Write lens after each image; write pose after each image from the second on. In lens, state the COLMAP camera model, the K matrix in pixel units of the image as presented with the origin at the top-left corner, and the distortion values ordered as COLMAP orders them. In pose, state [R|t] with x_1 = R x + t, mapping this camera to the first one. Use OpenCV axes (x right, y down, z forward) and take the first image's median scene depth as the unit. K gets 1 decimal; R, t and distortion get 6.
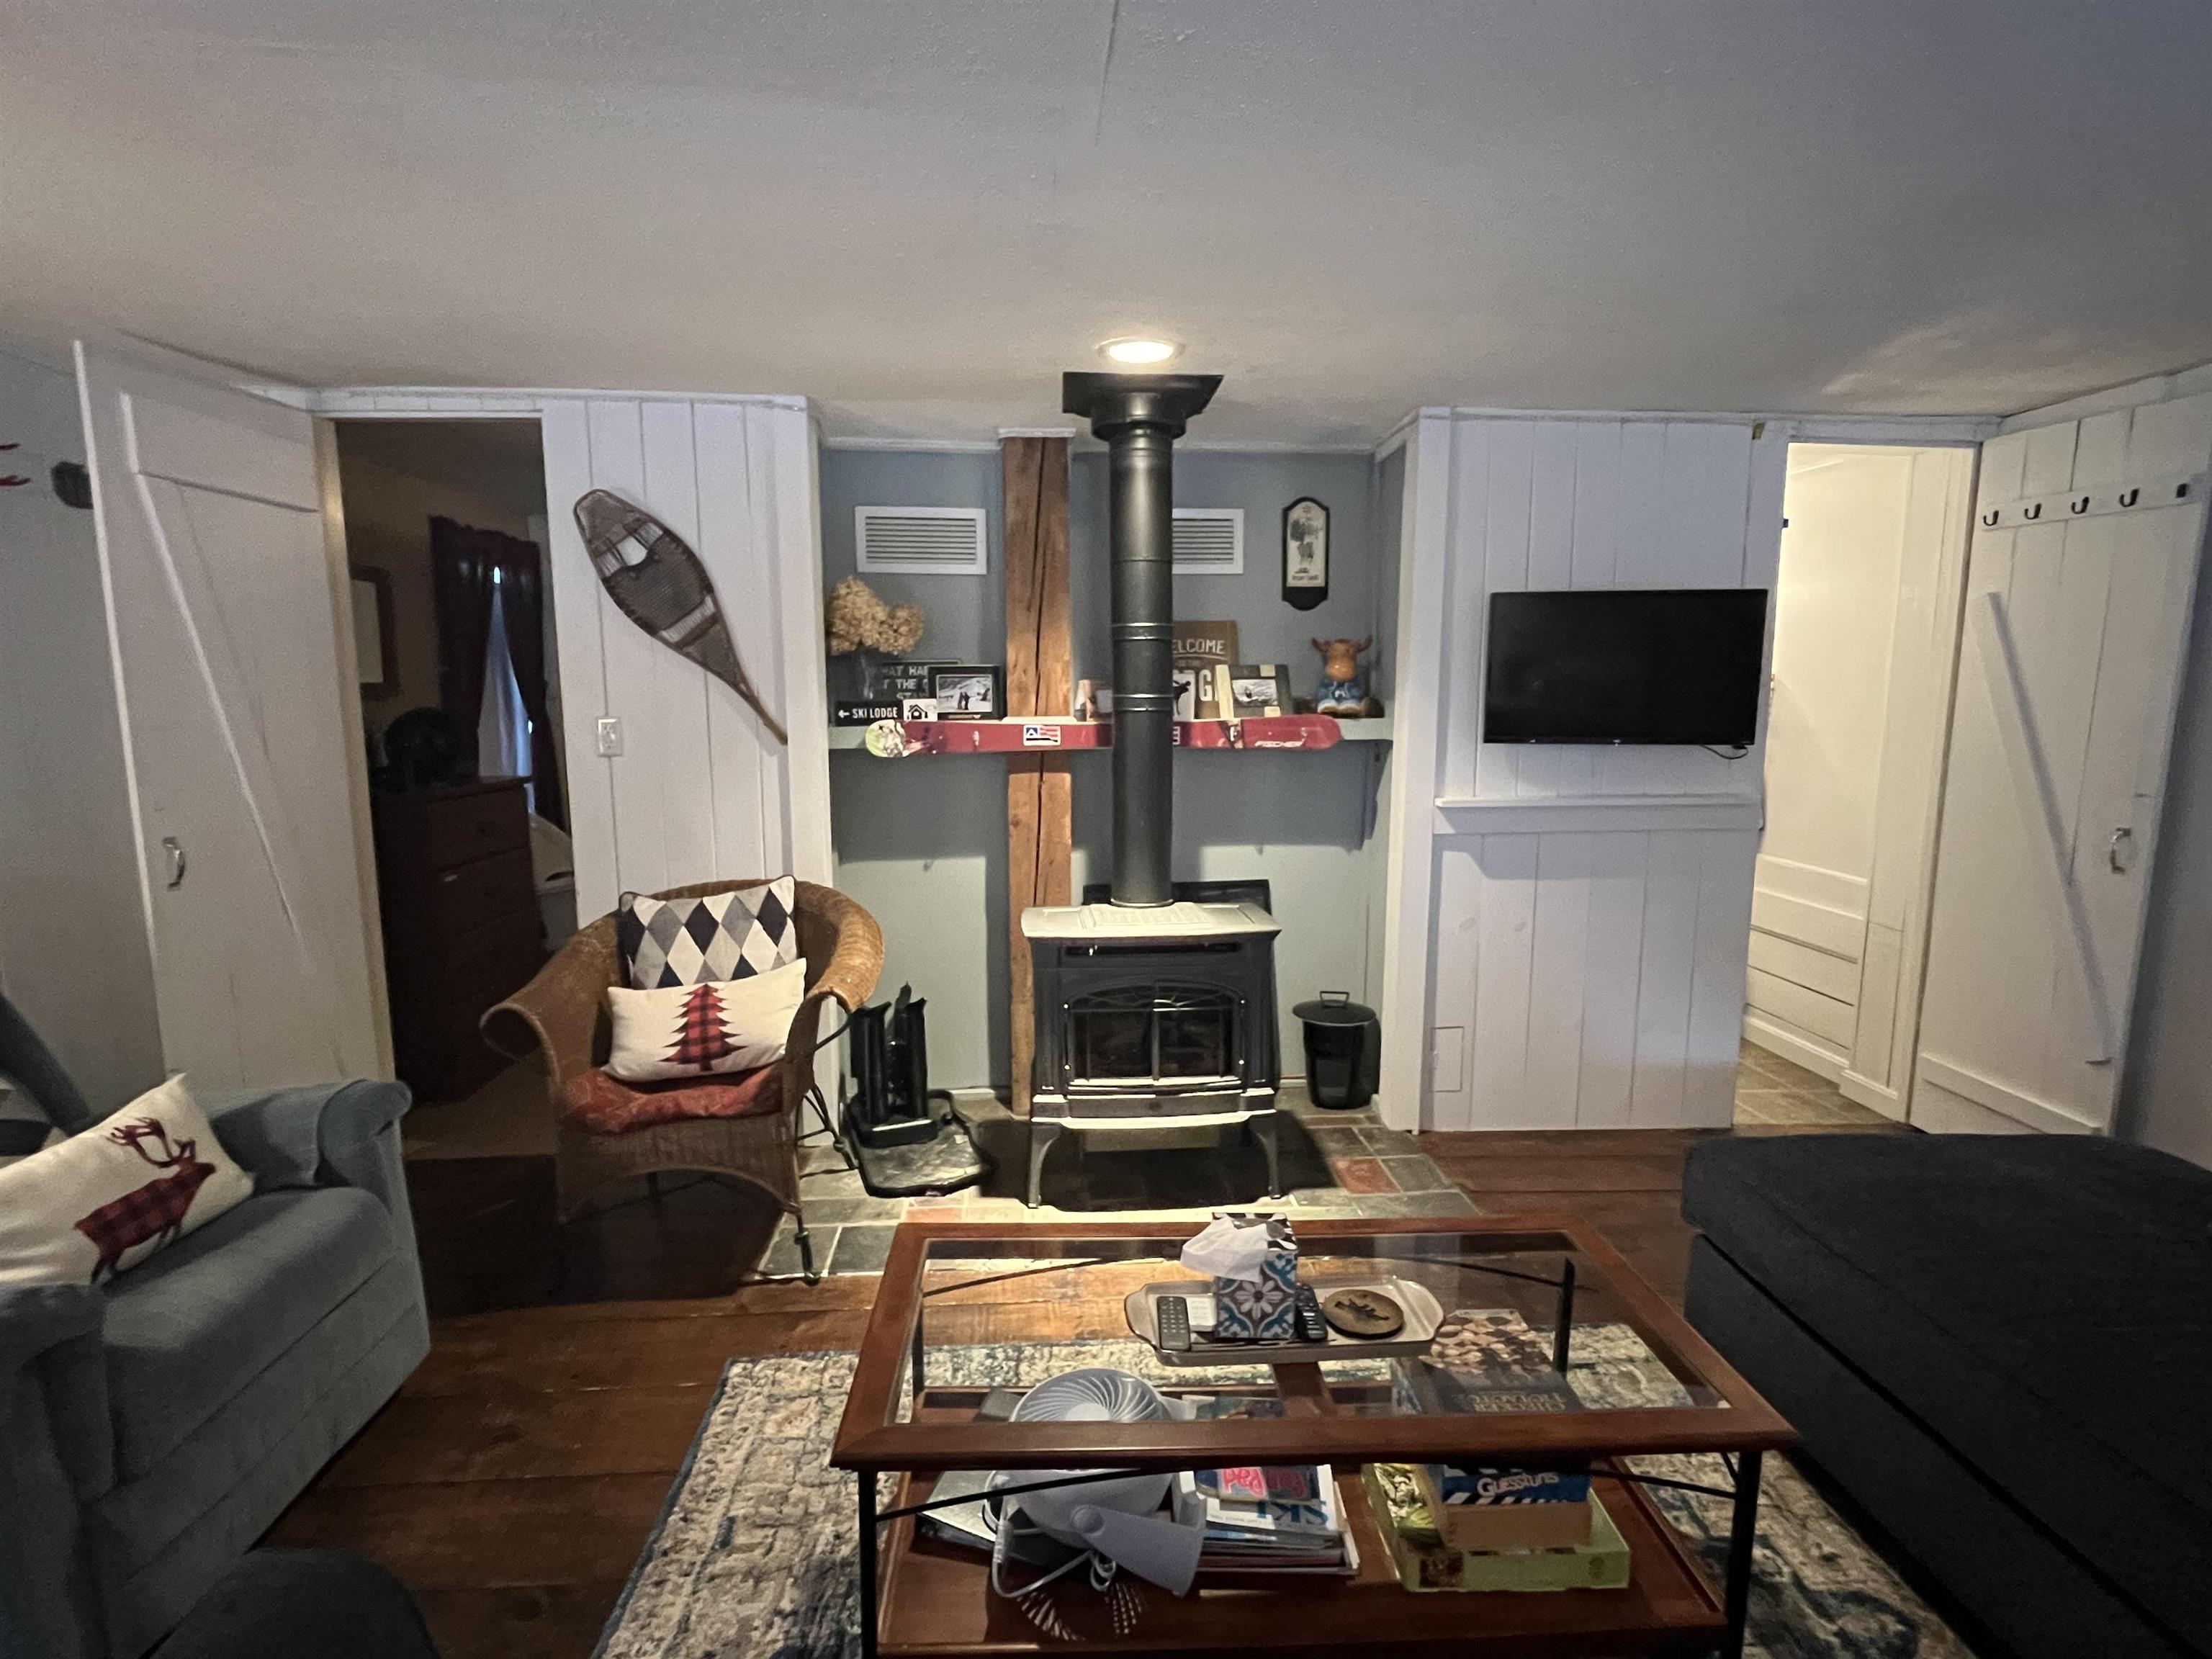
lens RADIAL K [[1088.4, 0, 1100.5], [0, 1088.4, 831.0], [0, 0, 1]] dist [-0.002855, -0.000987]
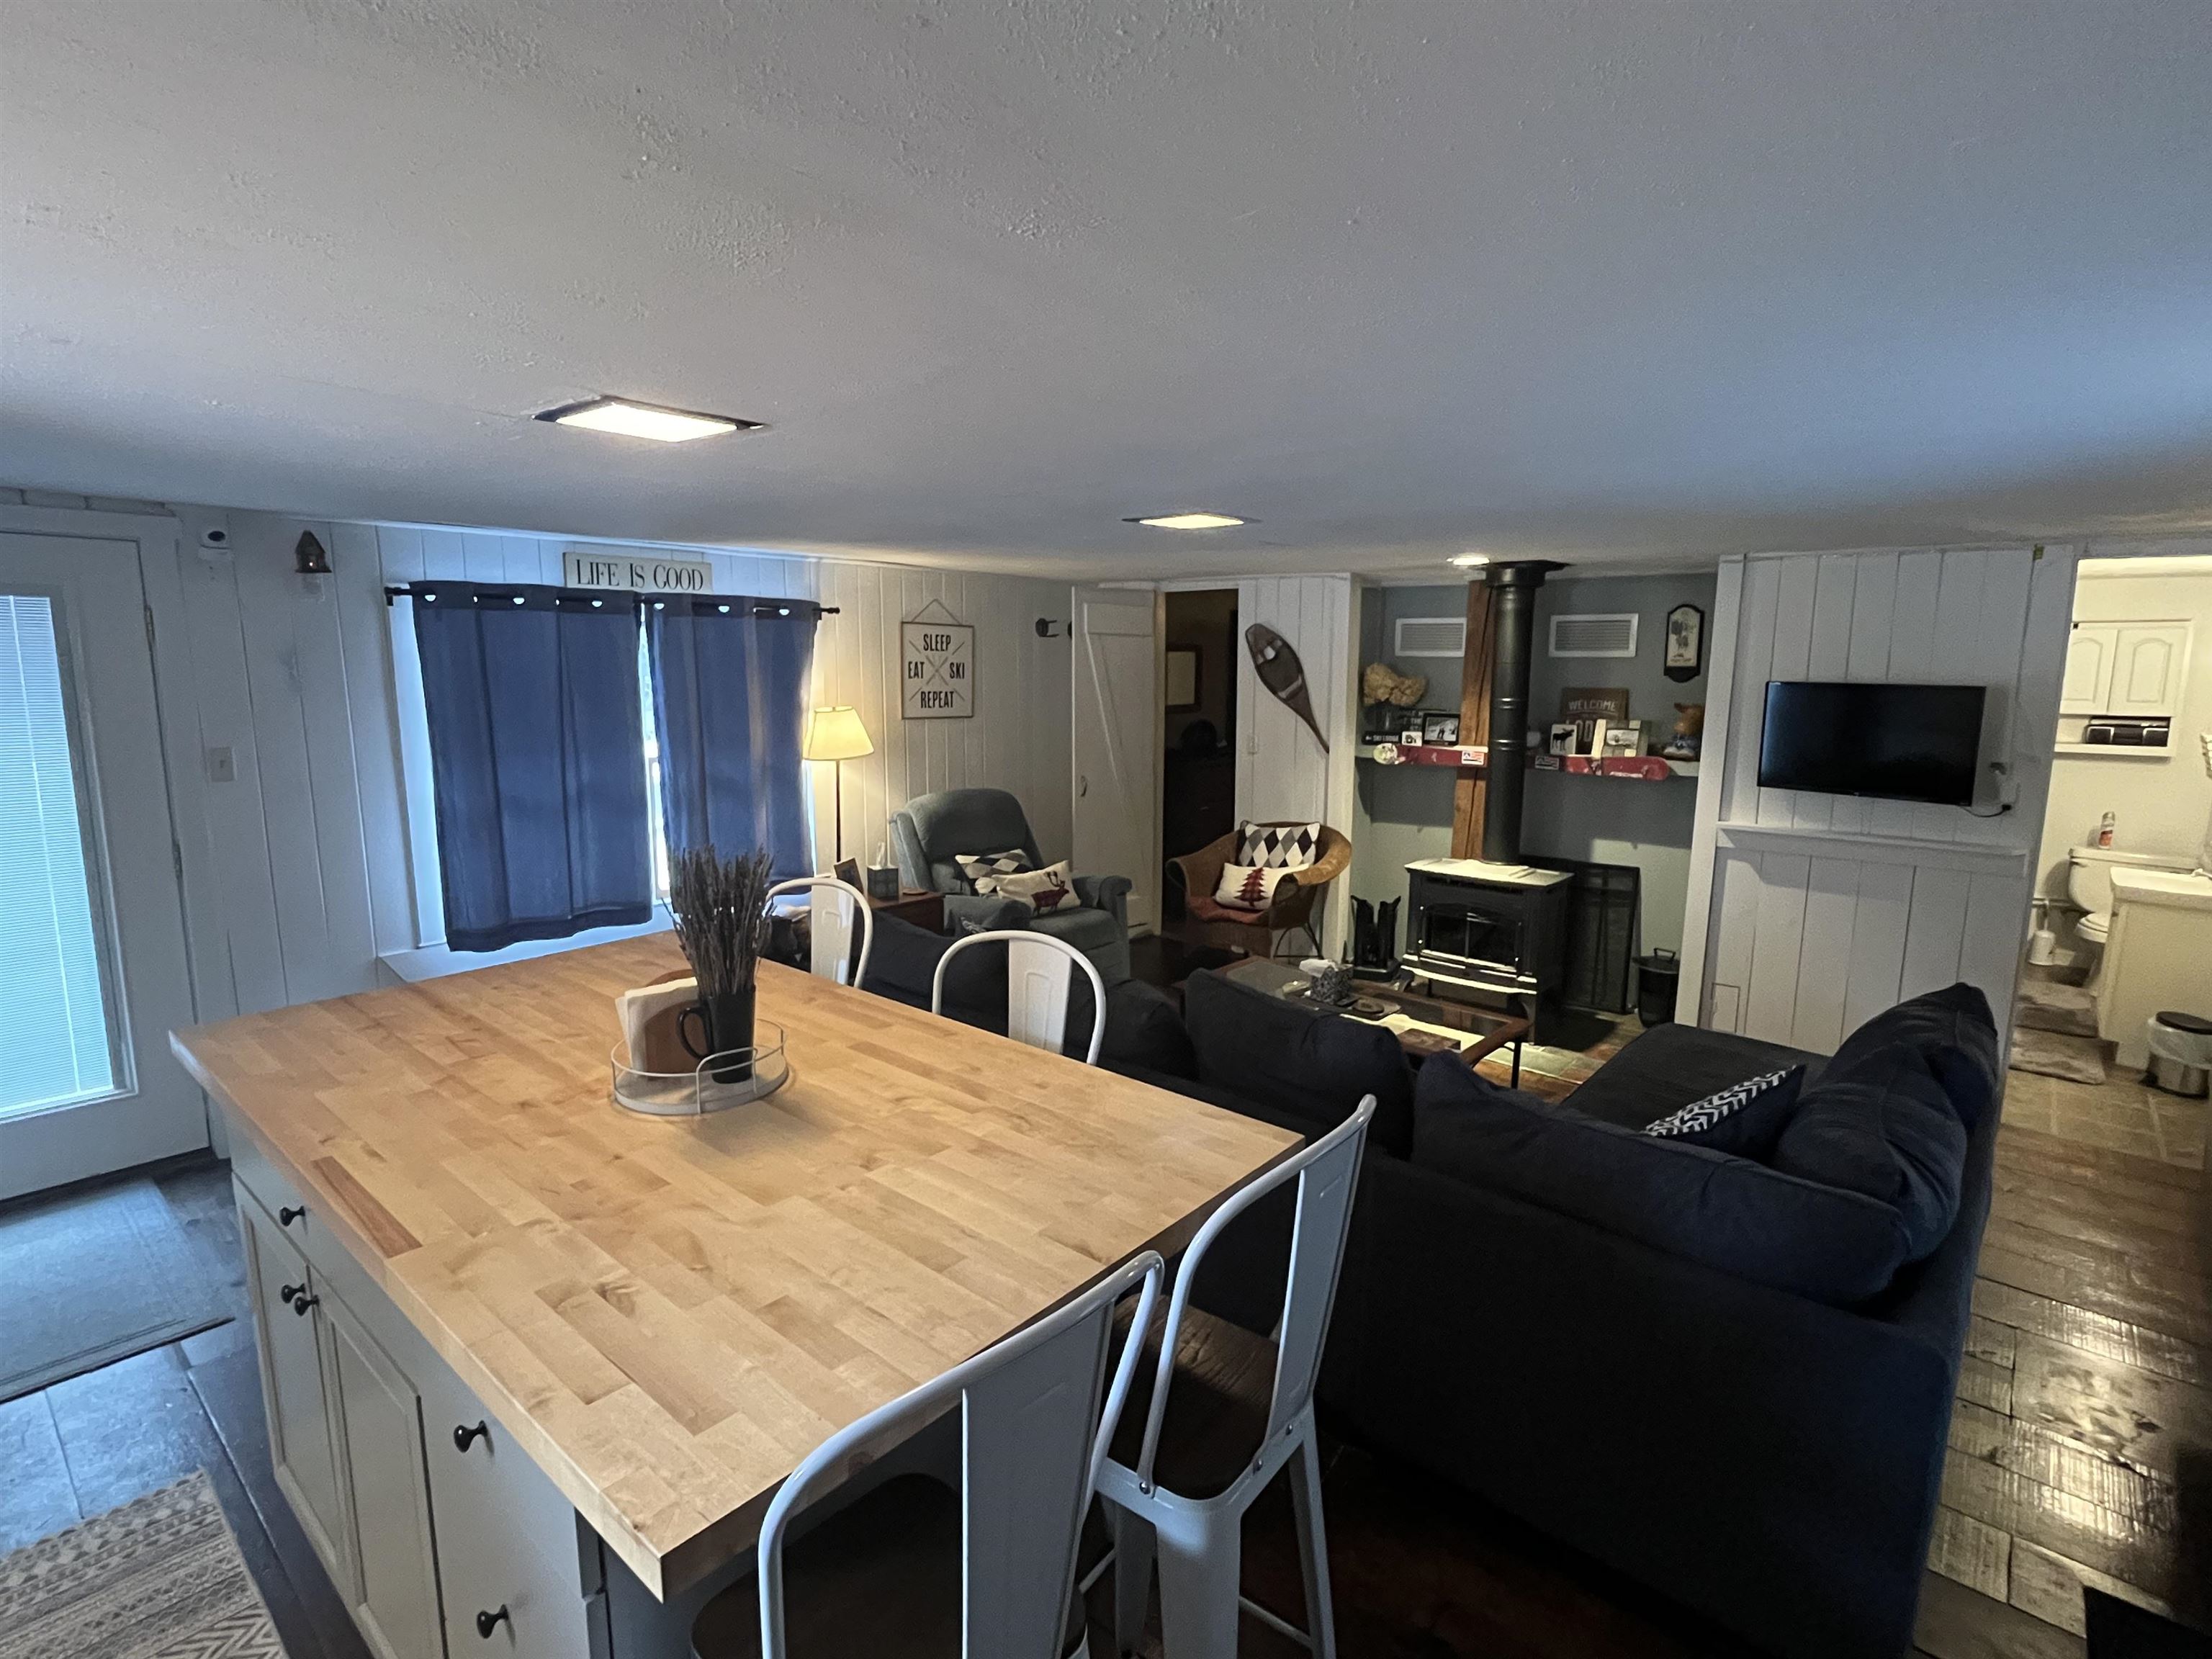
lens RADIAL K [[1088.4, 0, 1100.5], [0, 1088.4, 831.0], [0, 0, 1]] dist [-0.002855, -0.000987]
pose [[0.707343, 0.118235, -0.696912, 0.747637], [-0.099791, 0.992741, 0.067139, -0.033020], [0.699792, 0.022055, 0.714007, -0.611105]]
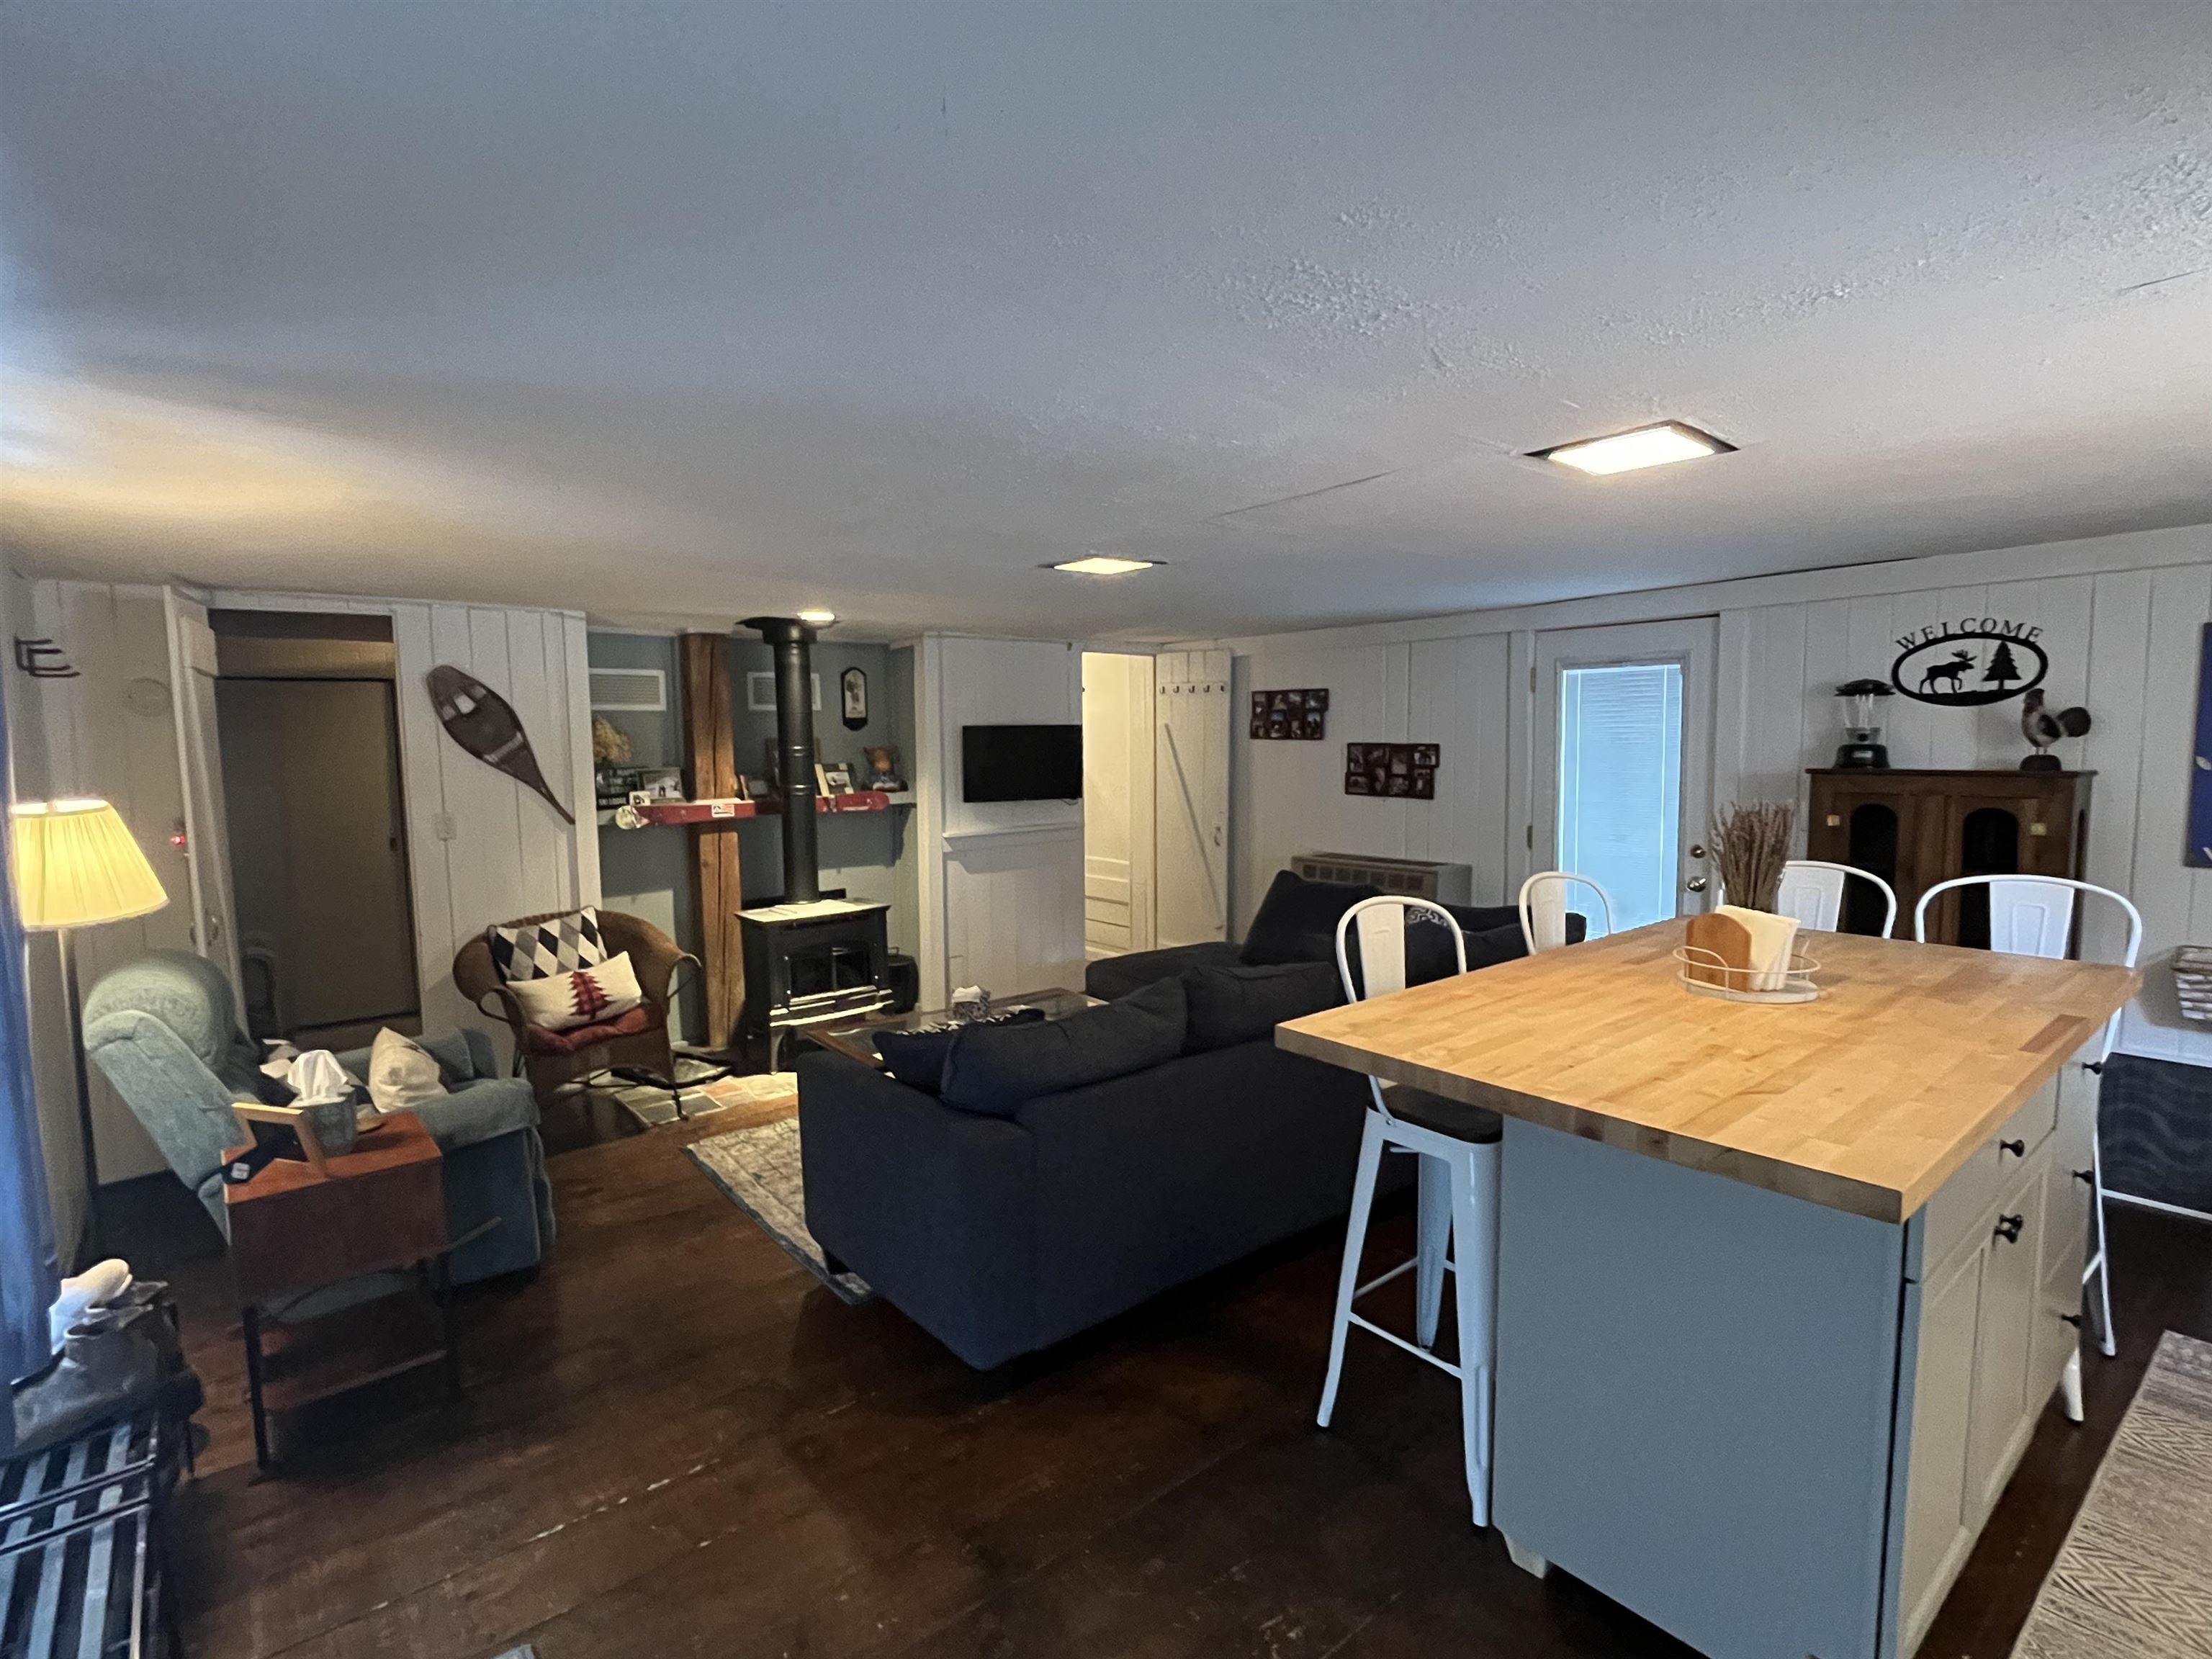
lens RADIAL K [[1088.4, 0, 1100.5], [0, 1088.4, 831.0], [0, 0, 1]] dist [-0.002855, -0.000987]
pose [[0.817027, -0.060962, 0.573367, -0.558394], [0.087154, 0.996027, -0.018292, 0.024707], [-0.569974, 0.064916, 0.819094, -0.710542]]
